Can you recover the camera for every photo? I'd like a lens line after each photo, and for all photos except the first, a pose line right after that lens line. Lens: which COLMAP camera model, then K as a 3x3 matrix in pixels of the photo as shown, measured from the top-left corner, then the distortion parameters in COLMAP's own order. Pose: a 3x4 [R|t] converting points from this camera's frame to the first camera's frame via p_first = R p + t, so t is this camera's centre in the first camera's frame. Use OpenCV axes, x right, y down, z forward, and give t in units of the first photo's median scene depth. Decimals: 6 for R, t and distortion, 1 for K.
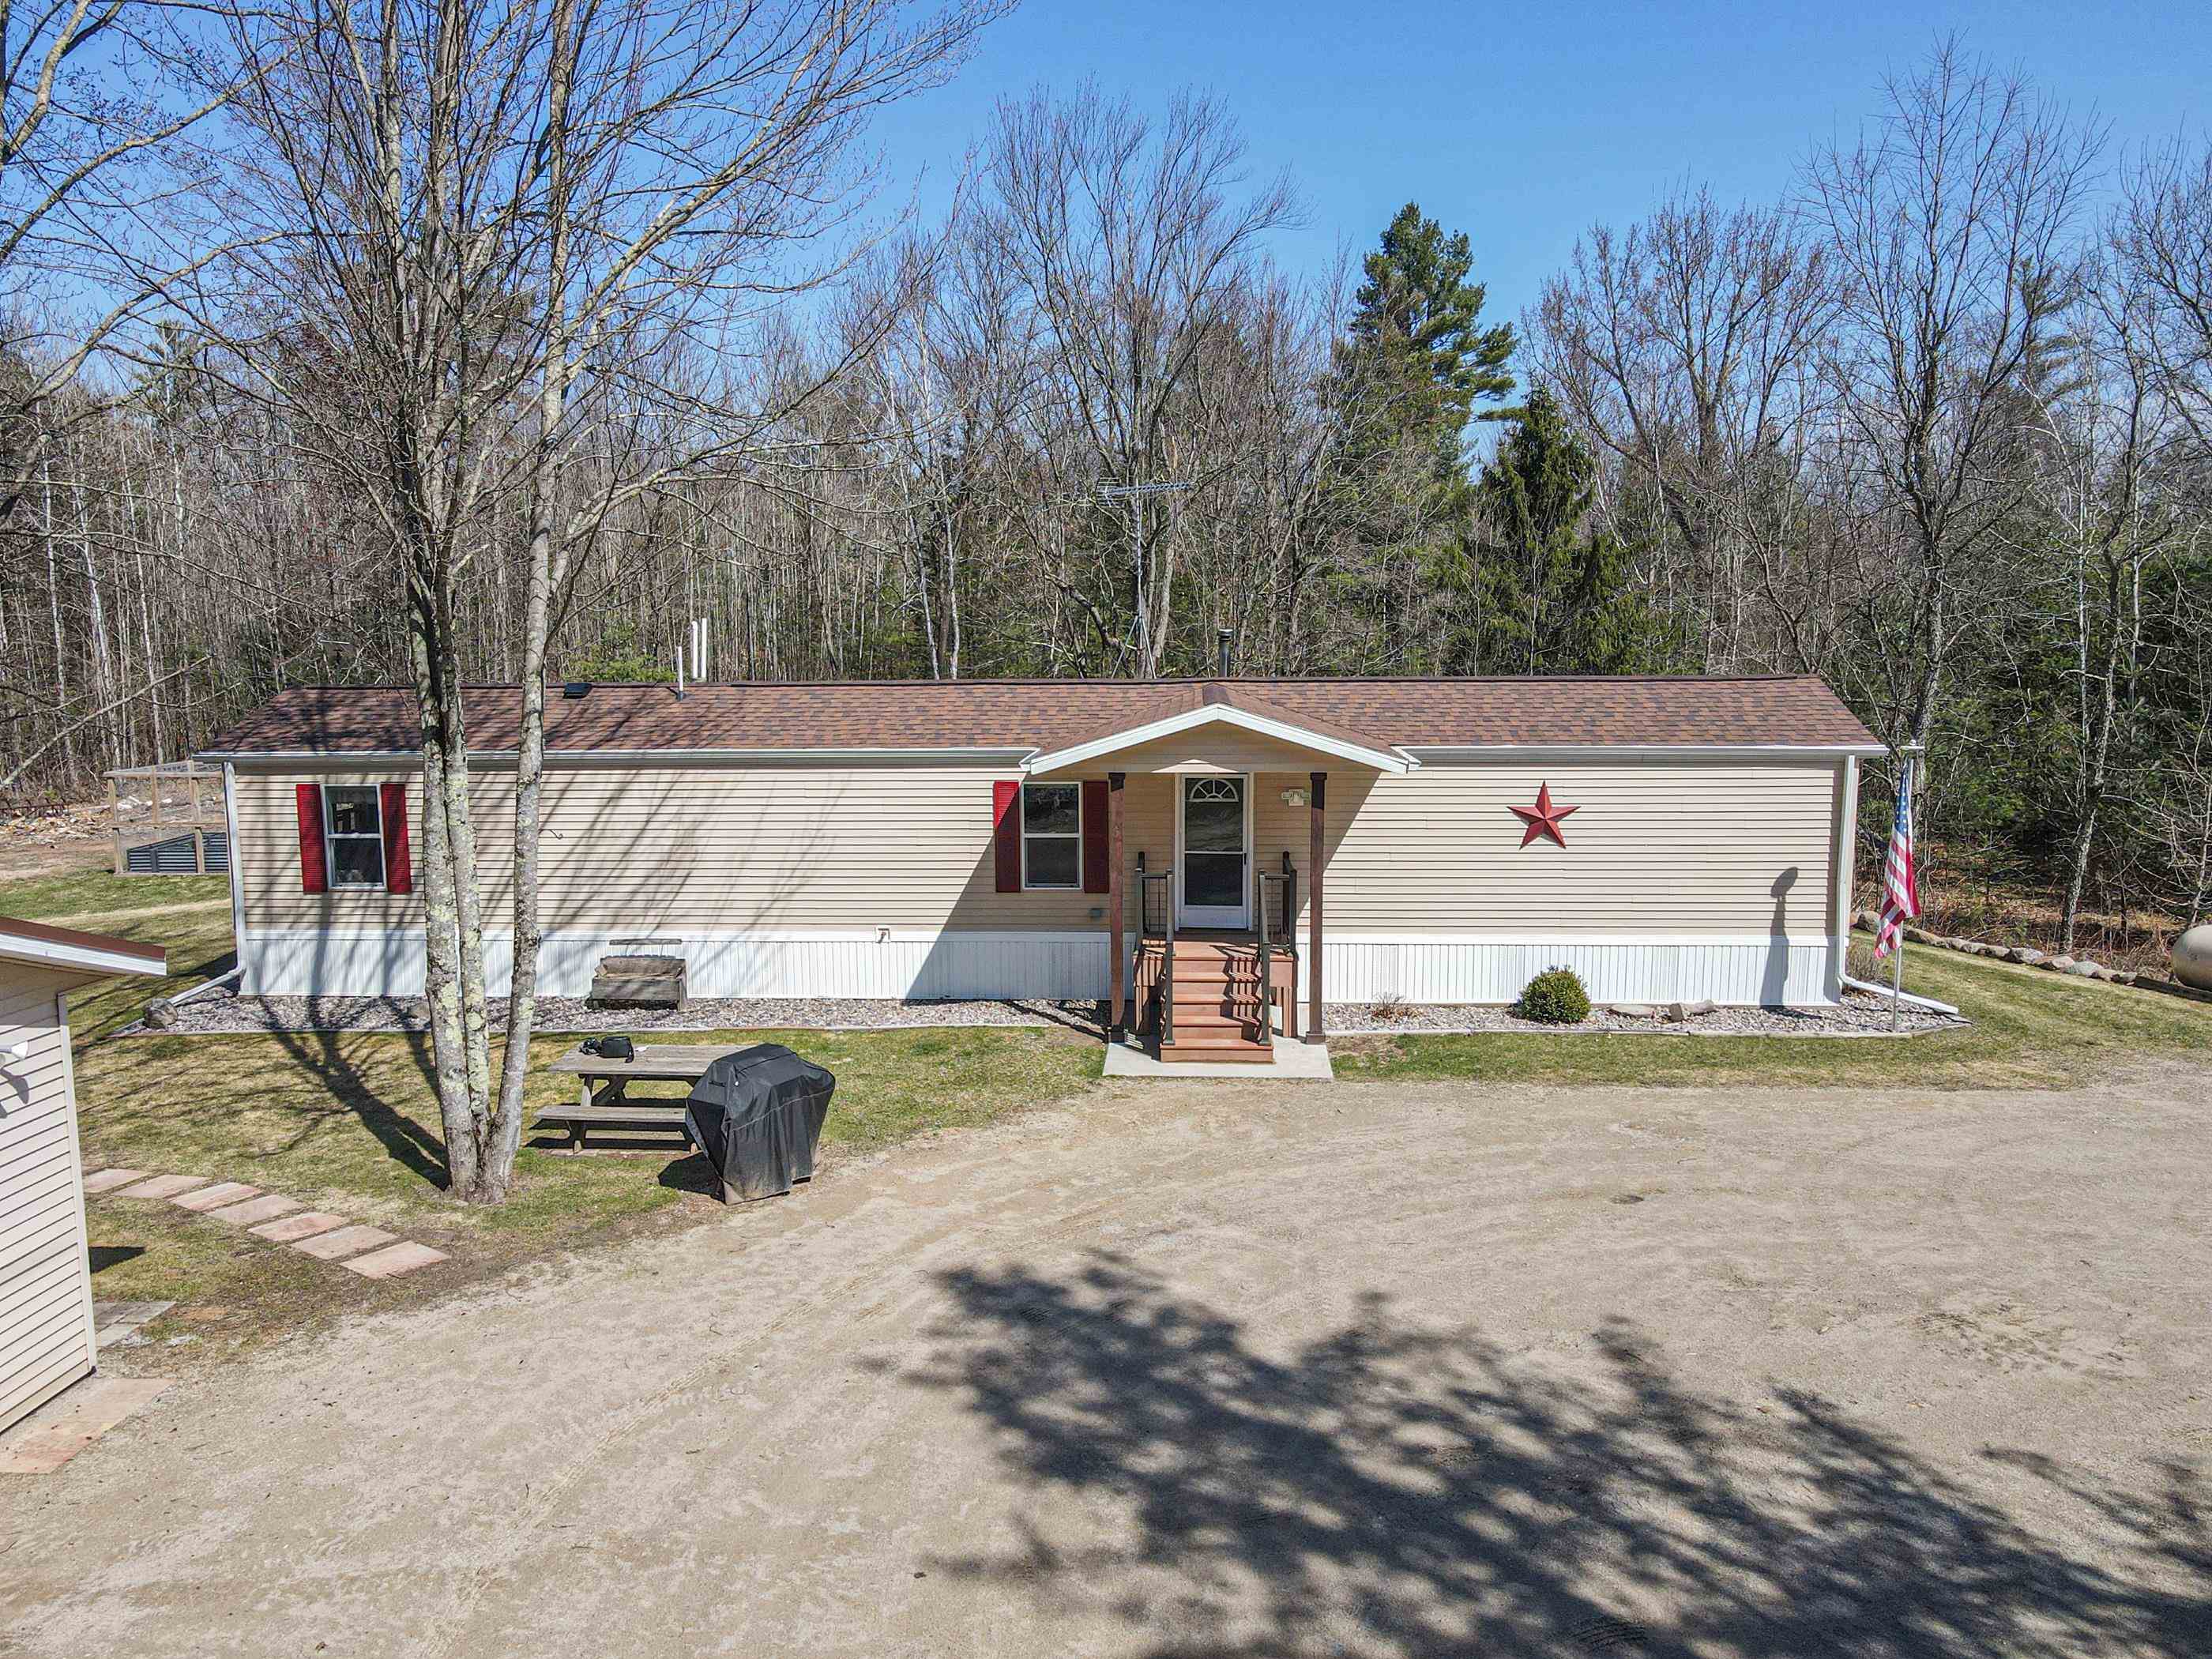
lens RADIAL K [[1591.1, 0, 1087.1], [0, 1591.1, 832.1], [0, 0, 1]] dist [0.027978, -0.043404]
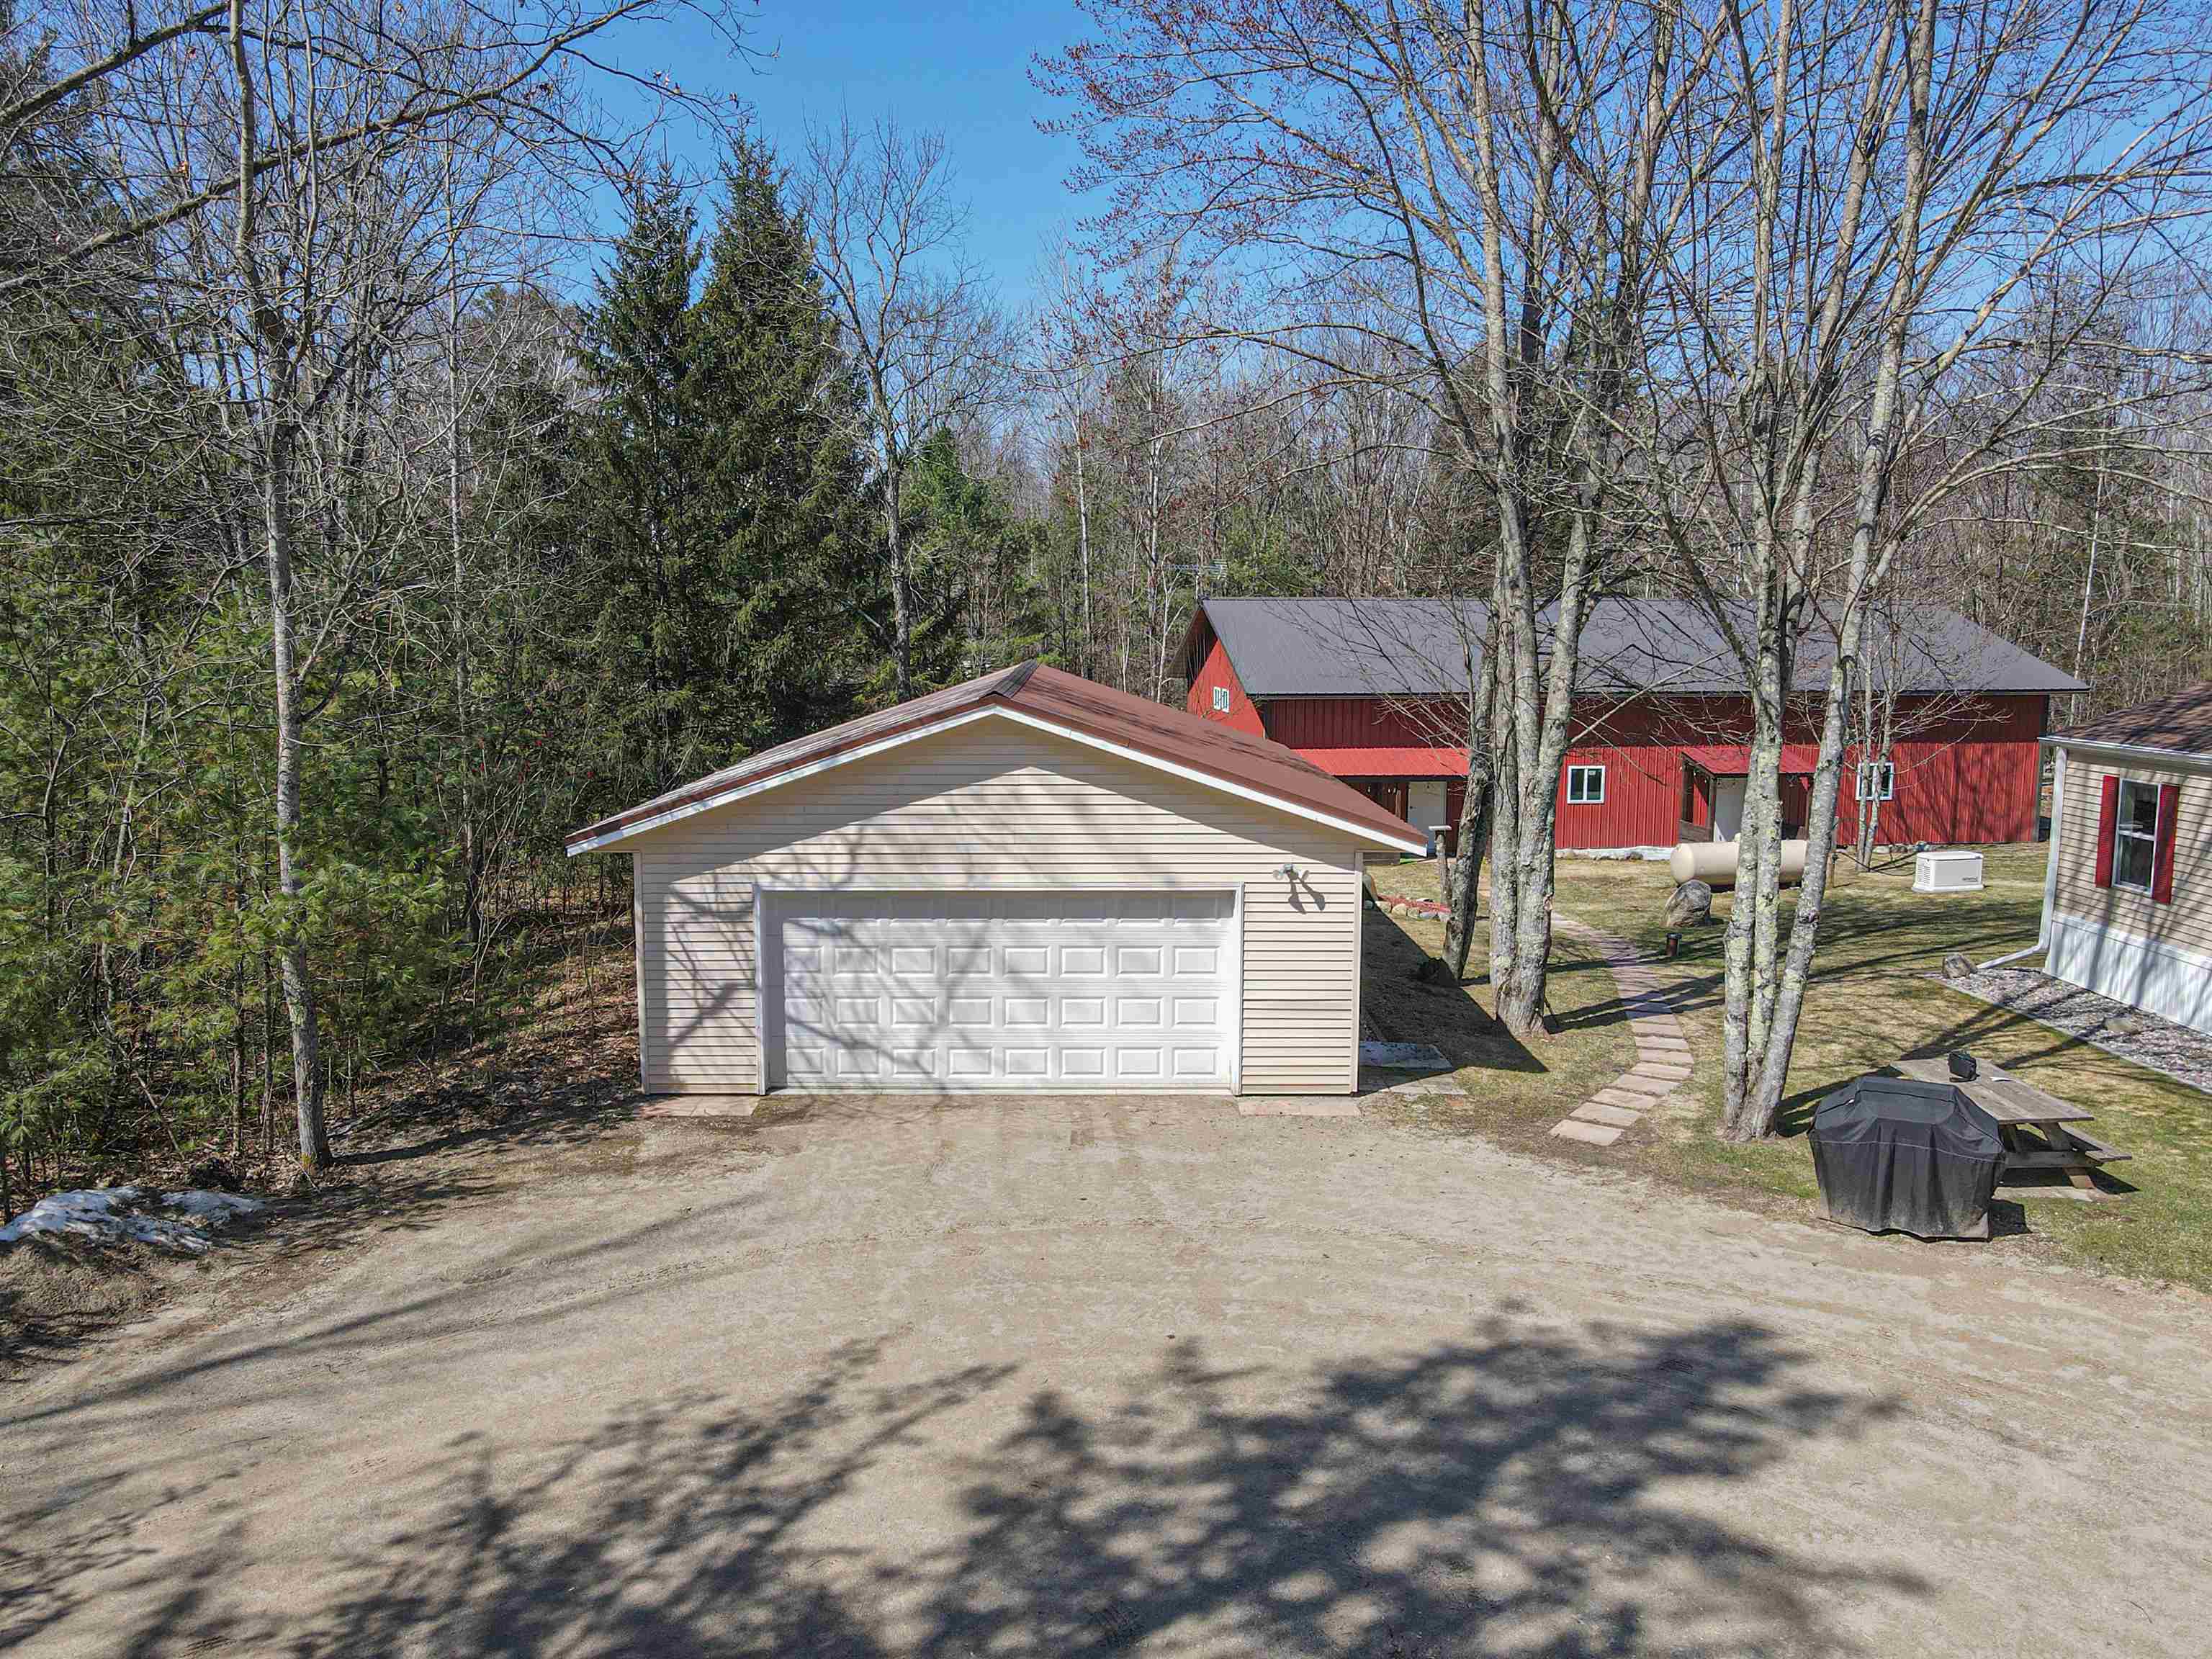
lens RADIAL K [[1591.1, 0, 1087.1], [0, 1591.1, 832.1], [0, 0, 1]] dist [0.027978, -0.043404]
pose [[0.075527, 0.142705, -0.986879, 0.703591], [-0.129456, 0.982733, 0.132198, -0.071591], [0.988705, 0.117773, 0.092697, 0.464227]]
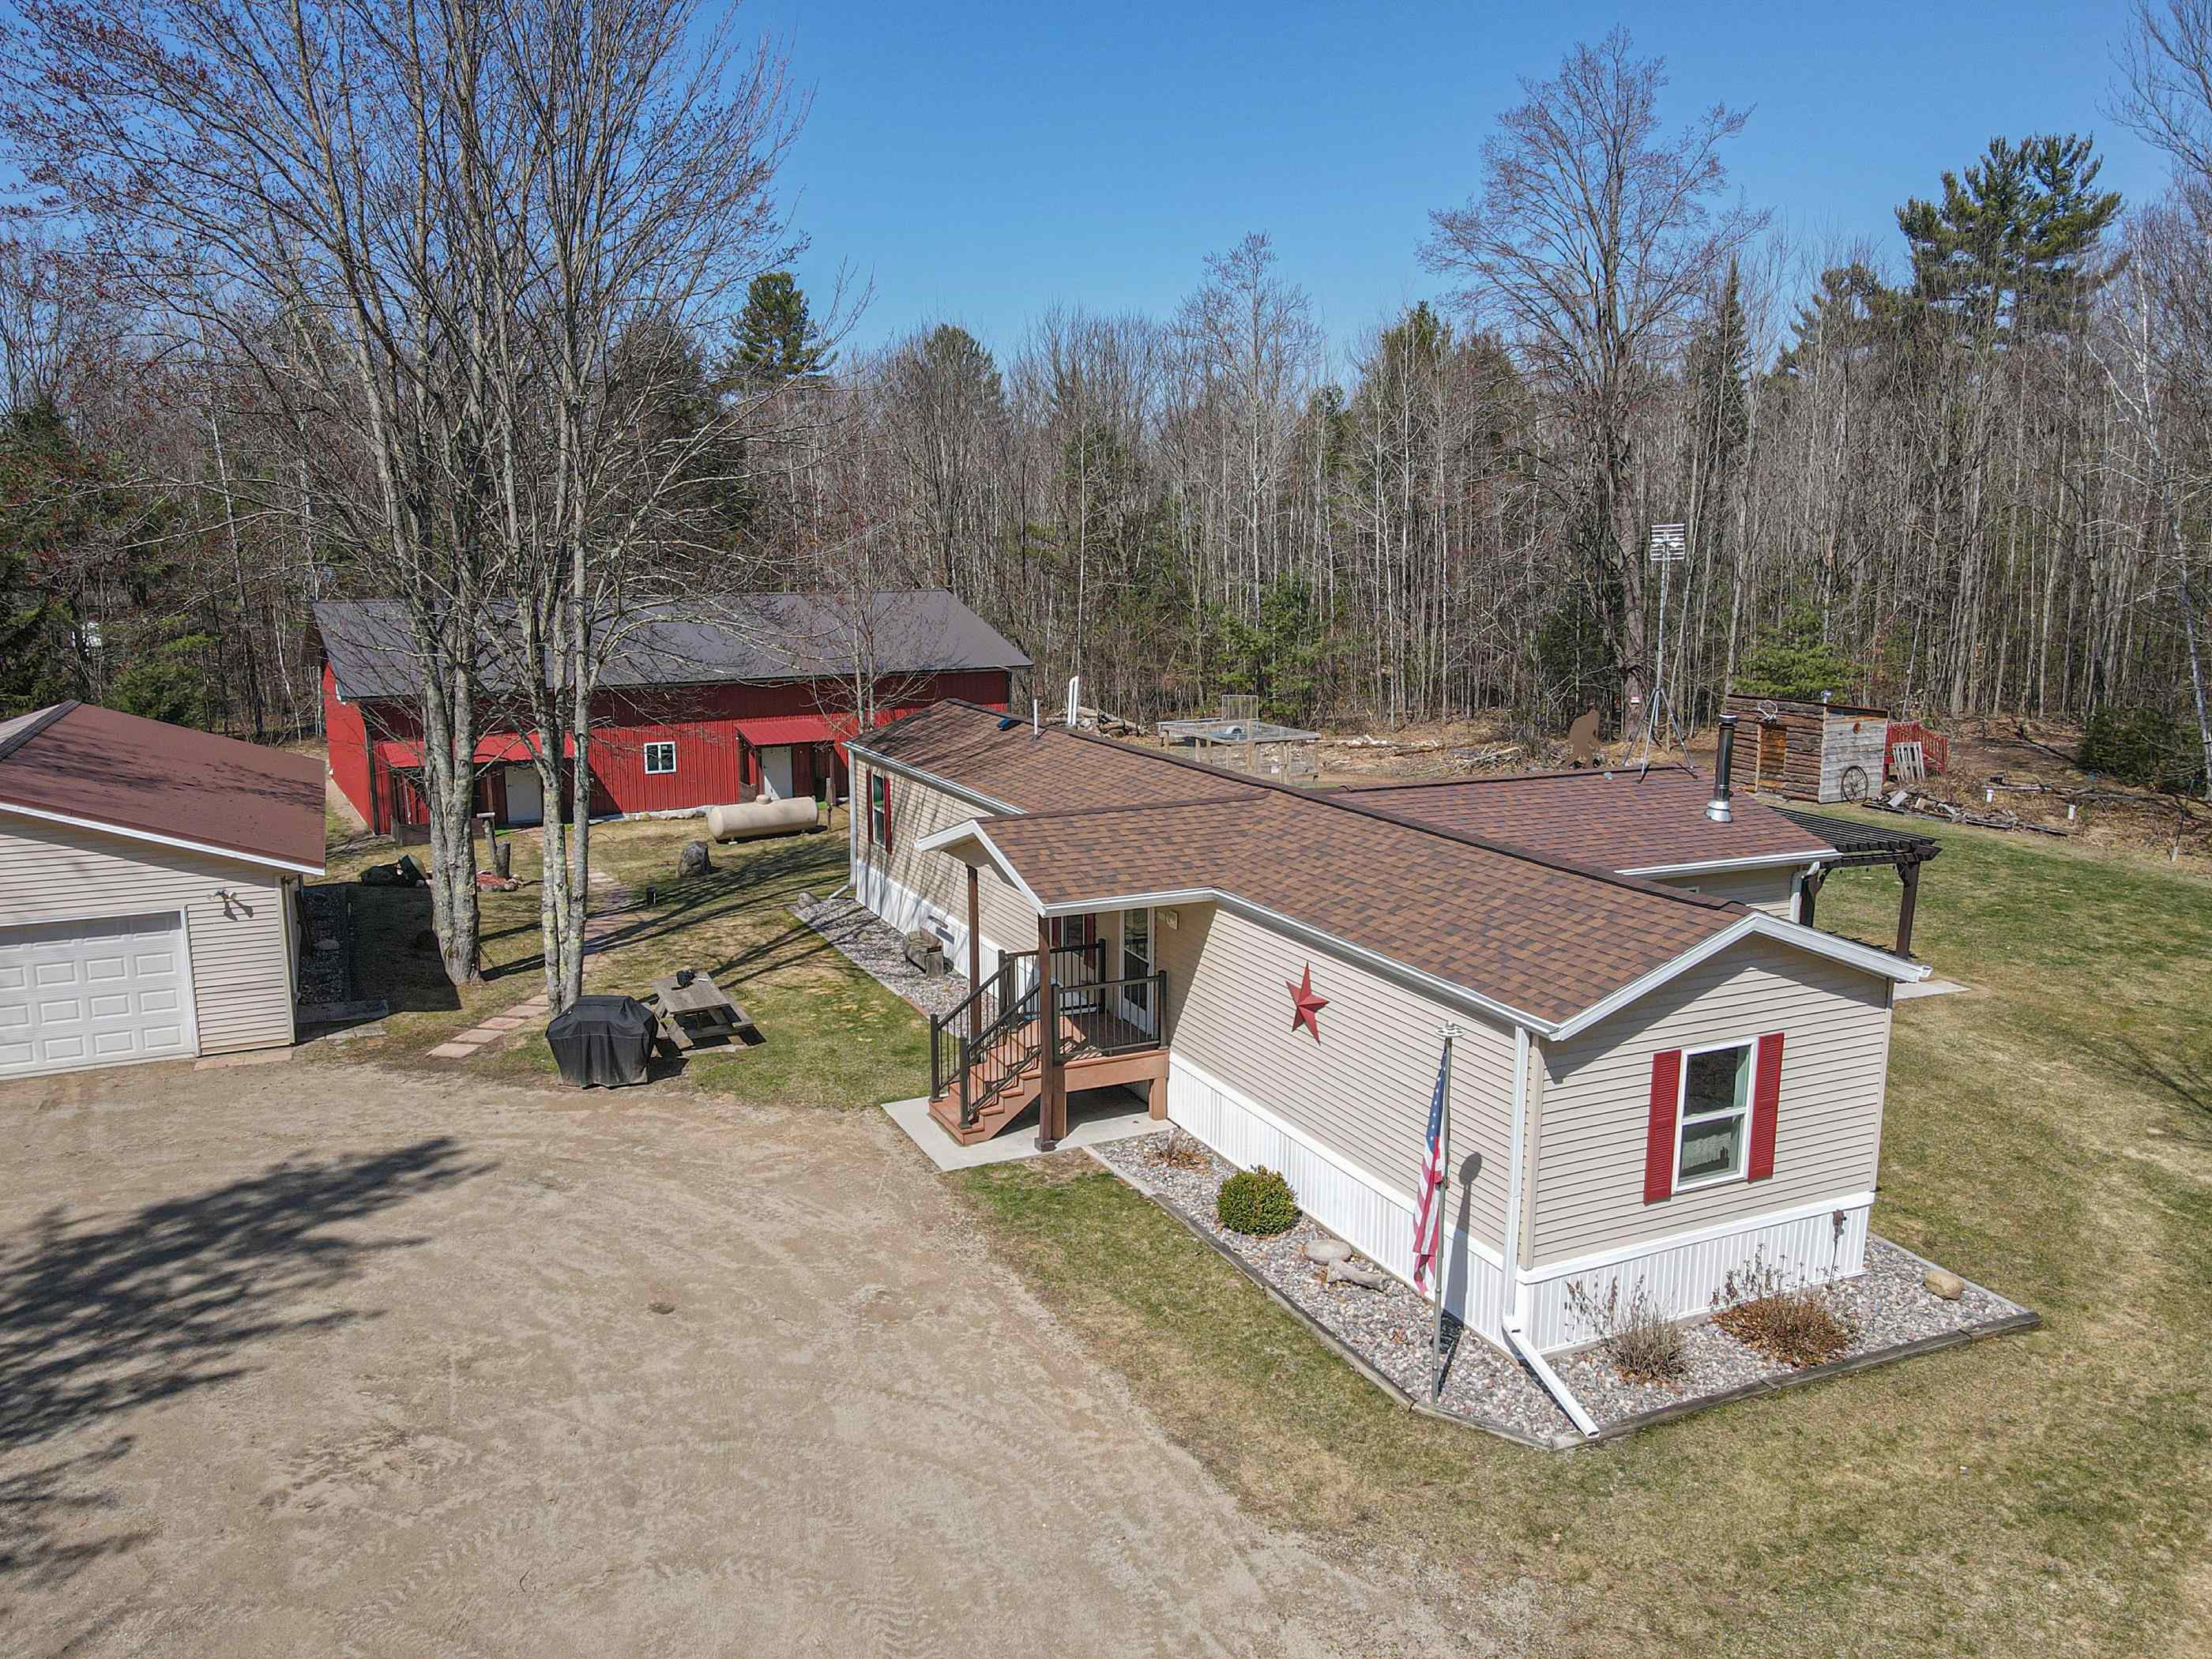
lens RADIAL K [[1591.1, 0, 1087.1], [0, 1591.1, 832.1], [0, 0, 1]] dist [0.027978, -0.043404]
pose [[0.492240, 0.169236, -0.853849, 1.434882], [-0.119245, 0.984781, 0.126443, -0.296750], [0.862253, 0.039577, 0.504929, 0.670975]]
